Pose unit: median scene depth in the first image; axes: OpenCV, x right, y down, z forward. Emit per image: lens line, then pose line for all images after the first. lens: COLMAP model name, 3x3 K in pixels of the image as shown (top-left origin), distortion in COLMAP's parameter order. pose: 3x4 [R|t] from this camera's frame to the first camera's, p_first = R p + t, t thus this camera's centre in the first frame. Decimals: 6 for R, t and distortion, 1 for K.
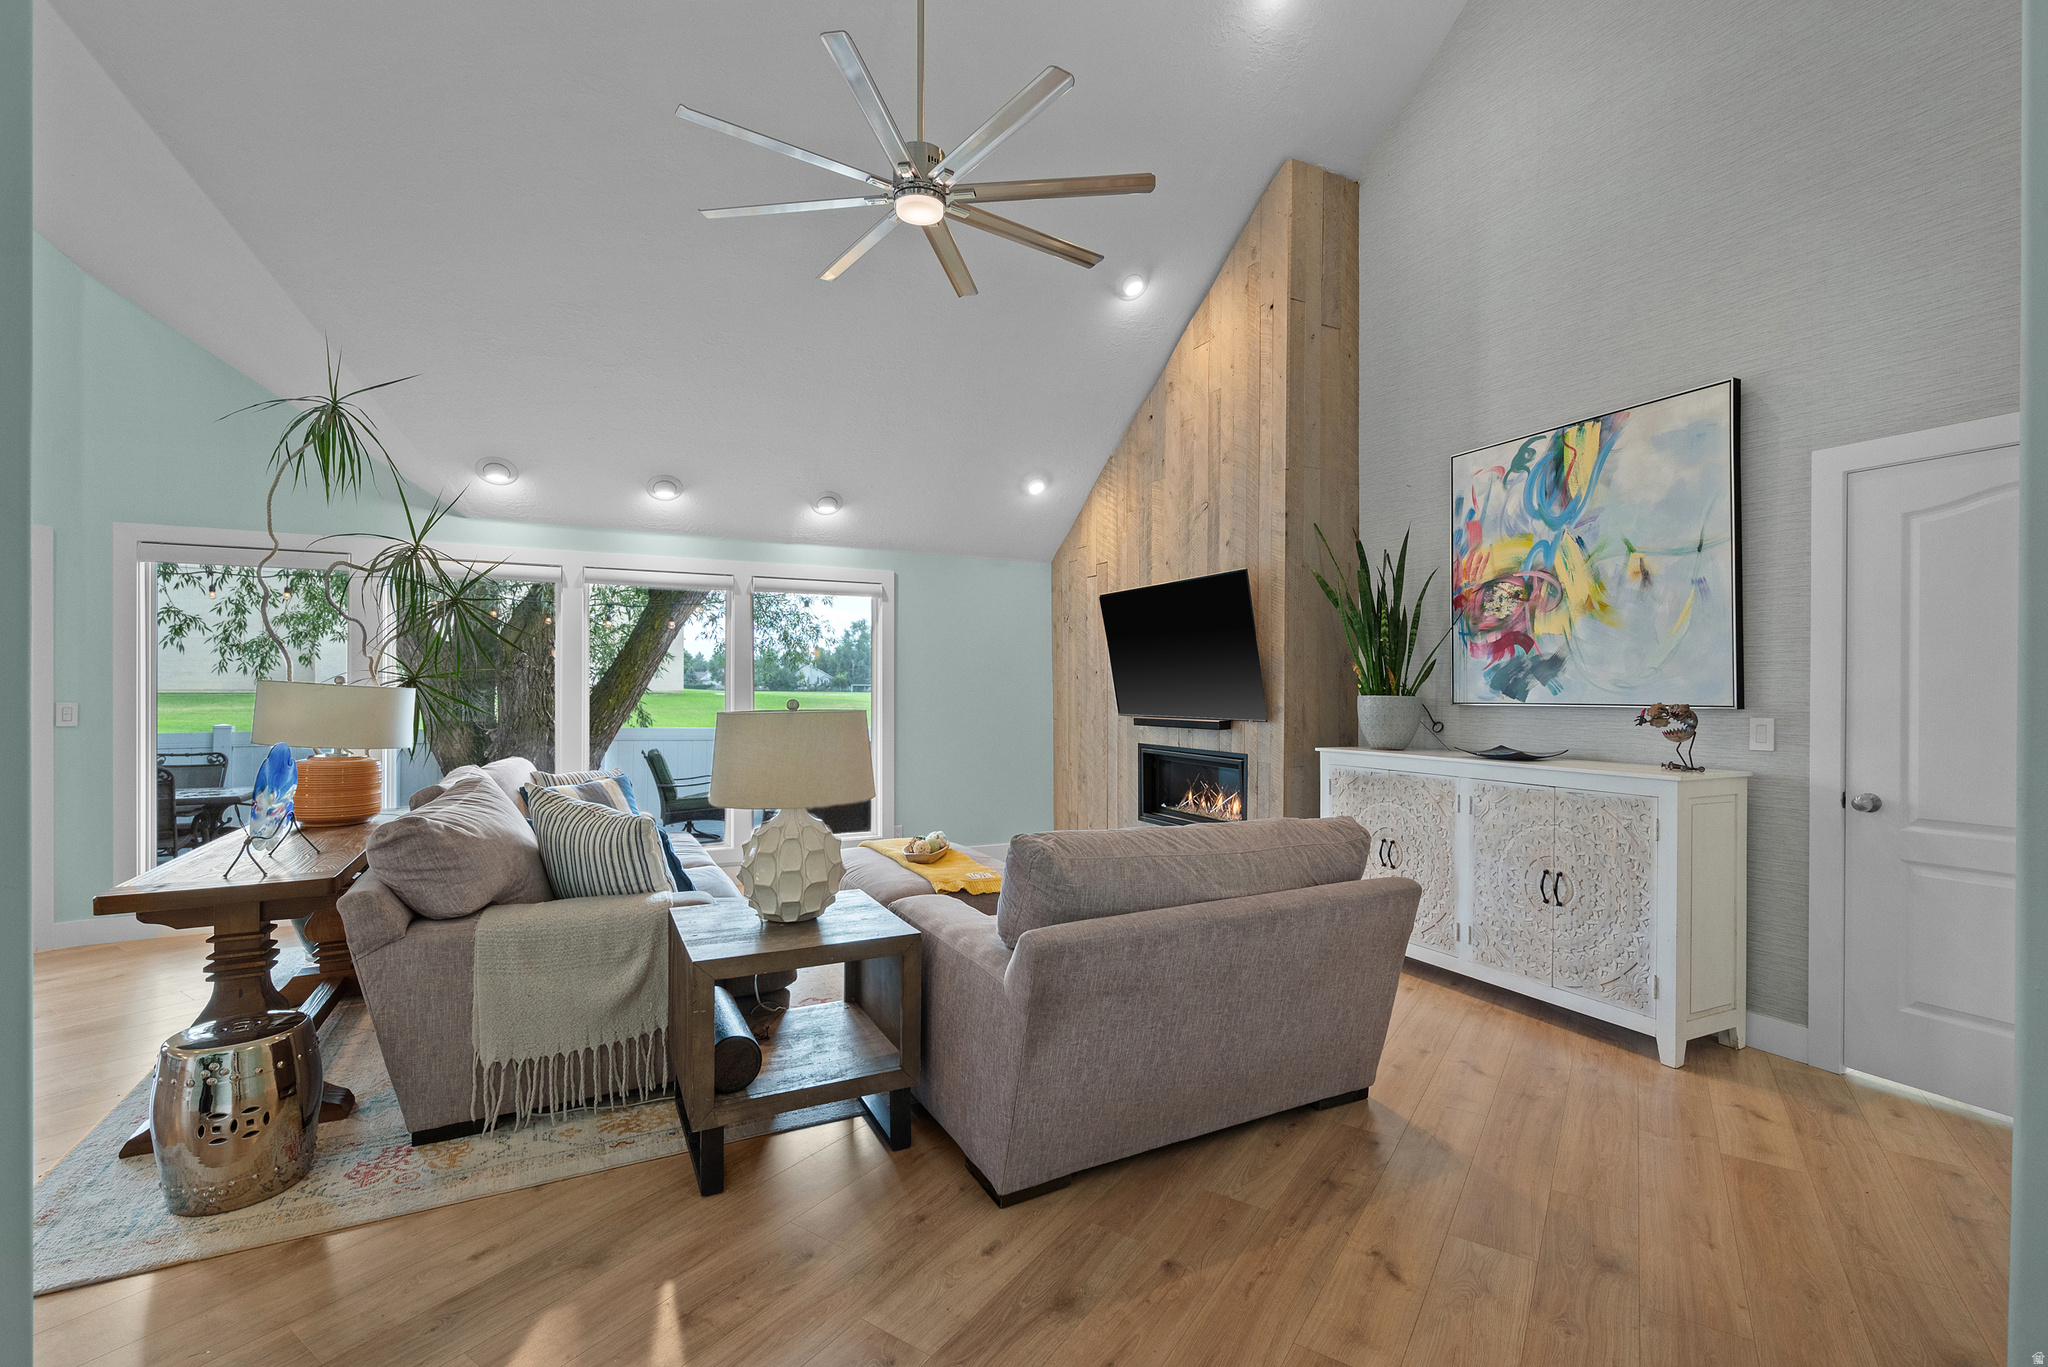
lens RADIAL K [[904.1, 0, 1018.2], [0, 904.1, 684.9], [0, 0, 1]] dist [-0.004773, -0.001224]
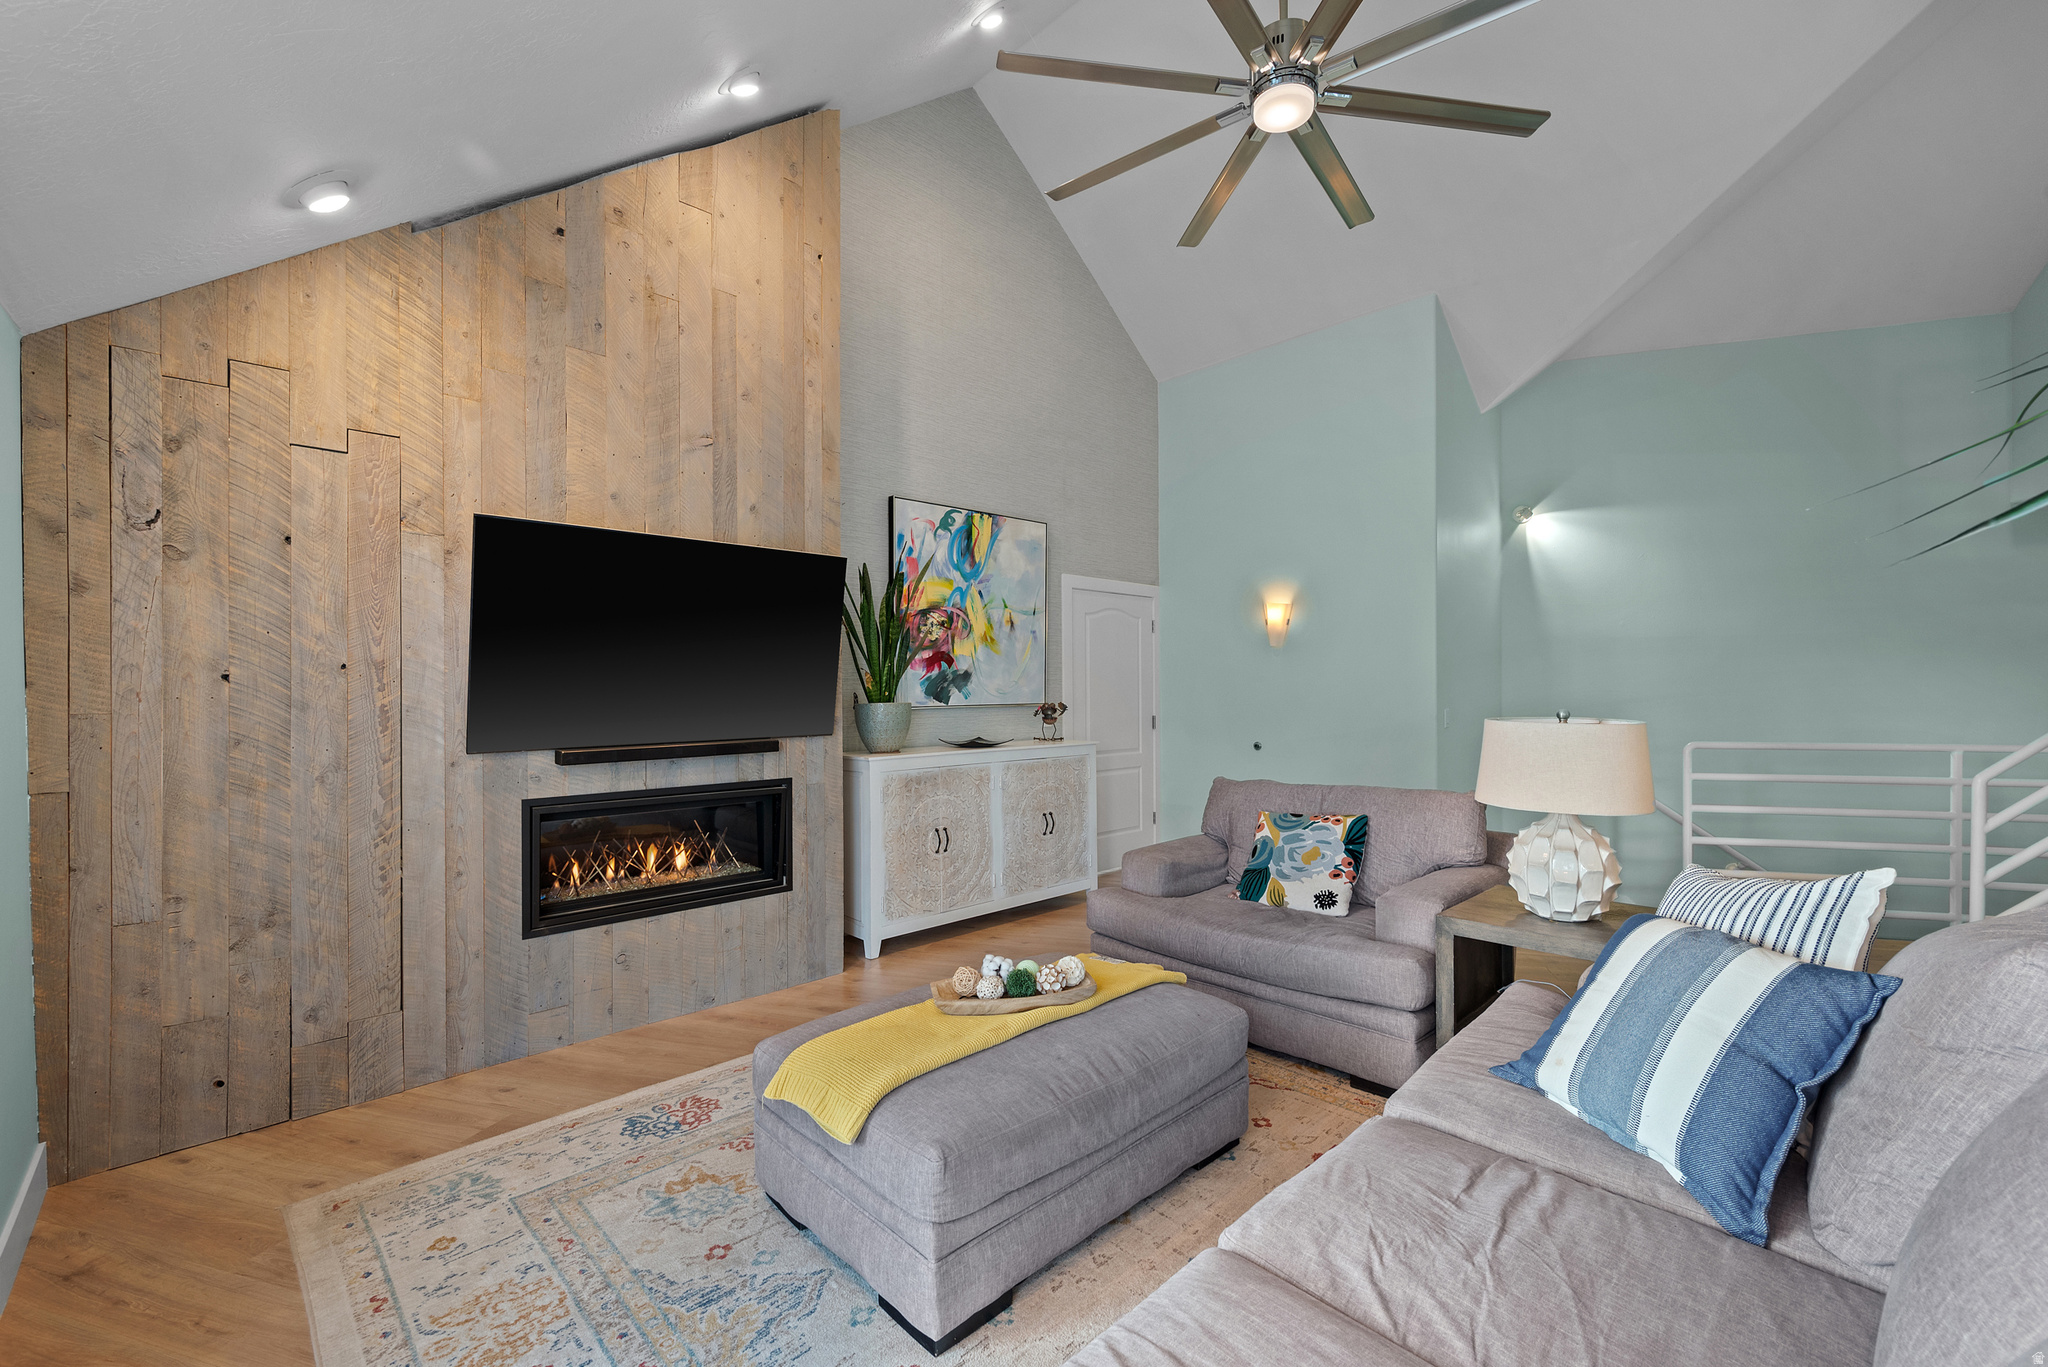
lens RADIAL K [[845.4, 0, 1031.7], [0, 845.4, 689.2], [0, 0, 1]] dist [-0.002875, 0.000288]
pose [[-0.312344, -0.001065, 0.949968, -0.671387], [-0.000248, 0.999999, 0.001039, -0.005488], [-0.949969, 0.000089, -0.312345, 1.284742]]
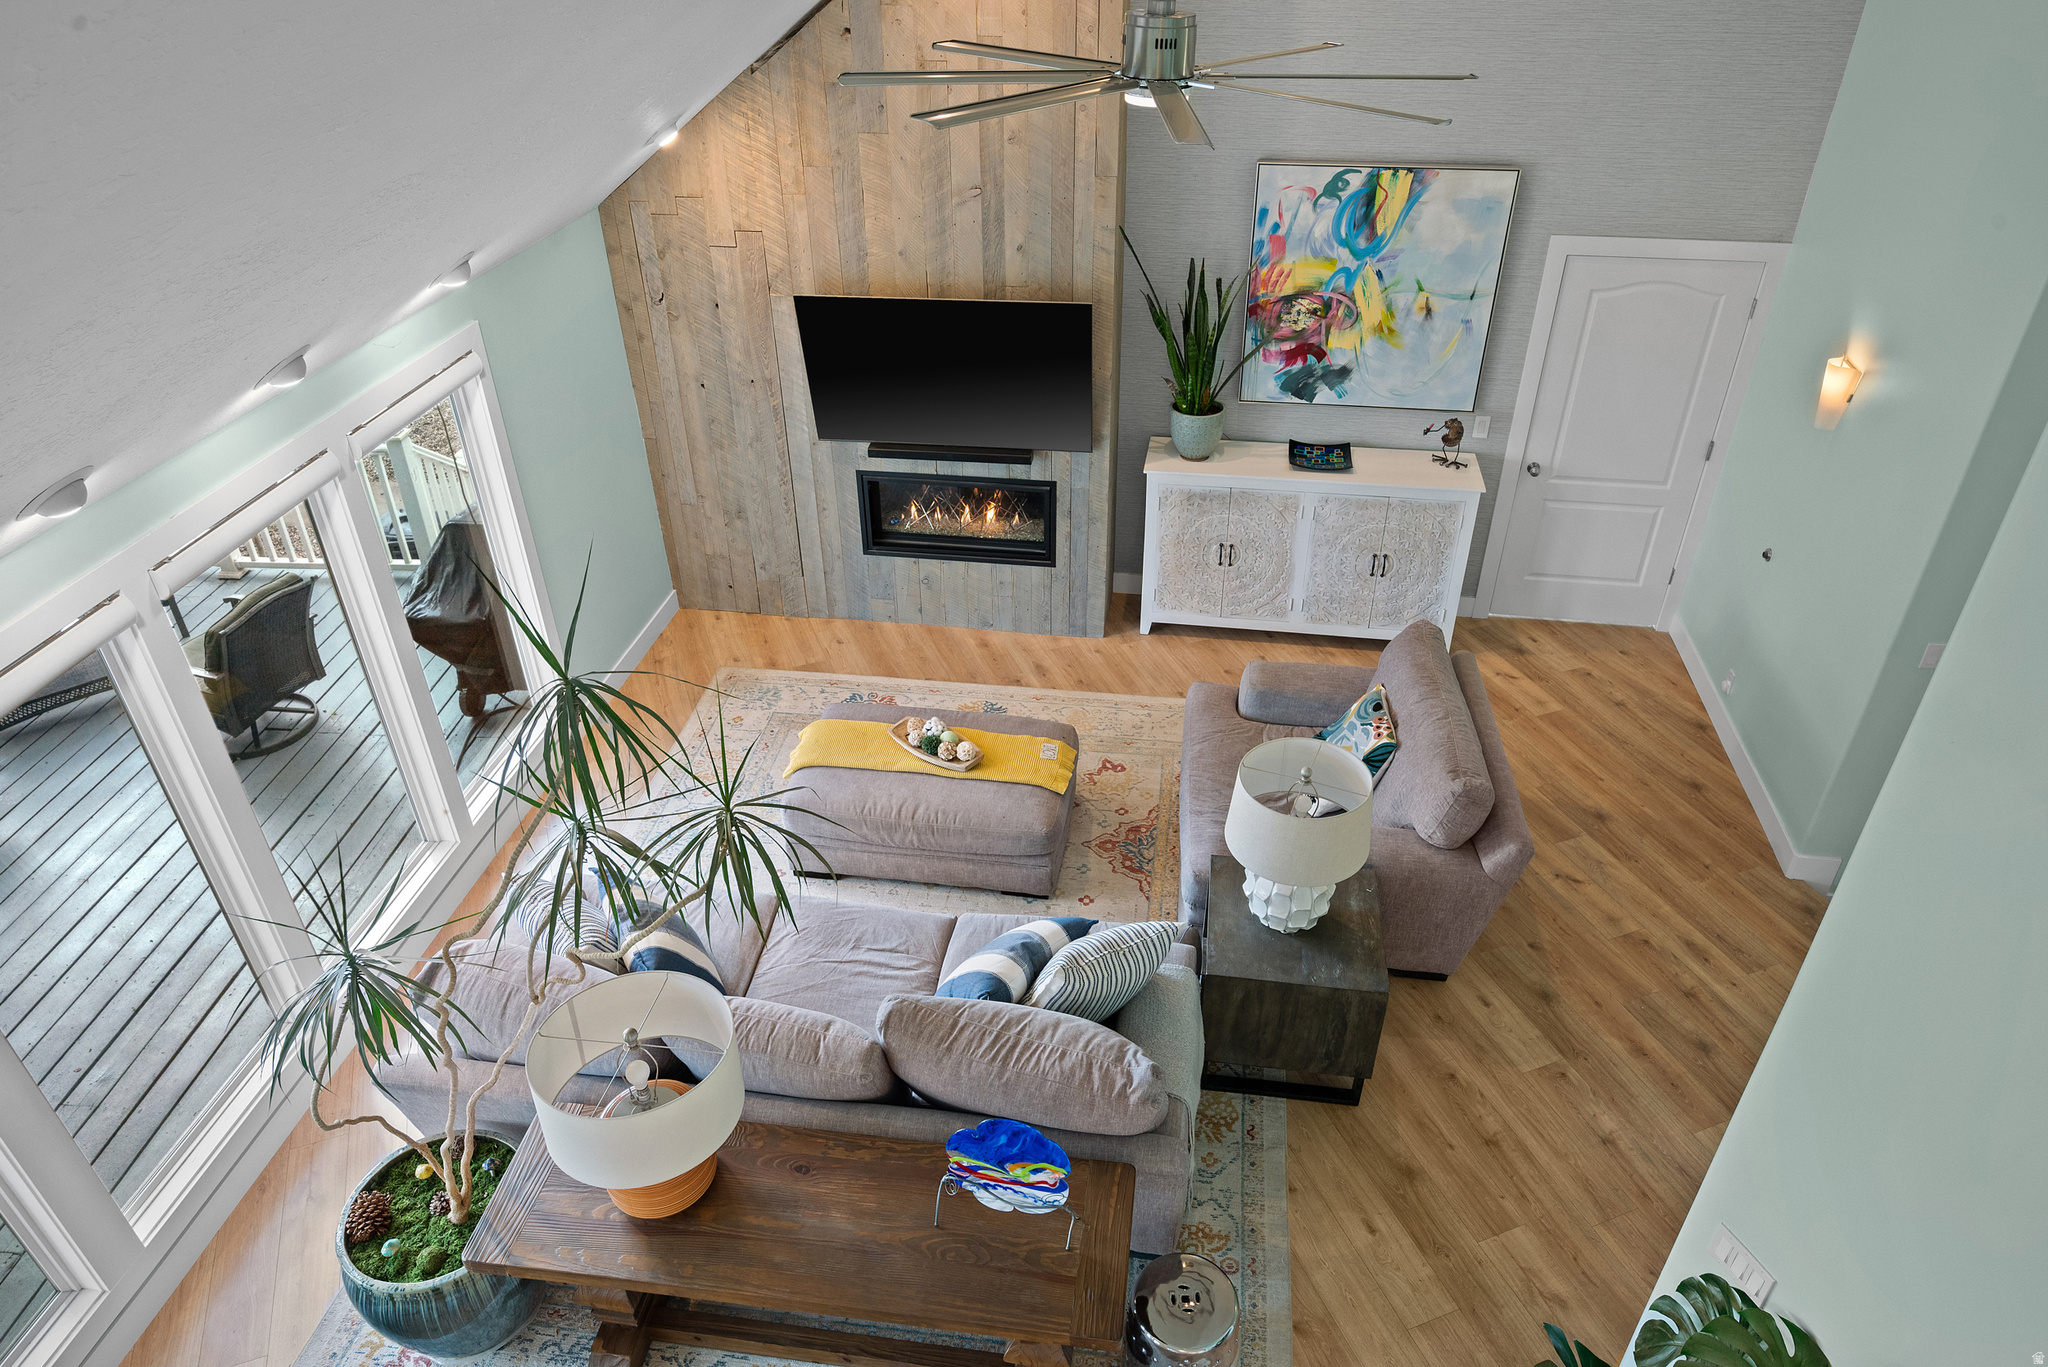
lens RADIAL K [[1327.8, 0, 1027.9], [0, 1327.8, 689.2], [0, 0, 1]] dist [-0.000973, -0.001102]
pose [[0.569376, -0.466172, 0.677122, -0.999447], [0.007335, 0.826521, 0.562858, -0.652889], [-0.822044, -0.315511, 0.474021, 0.371620]]
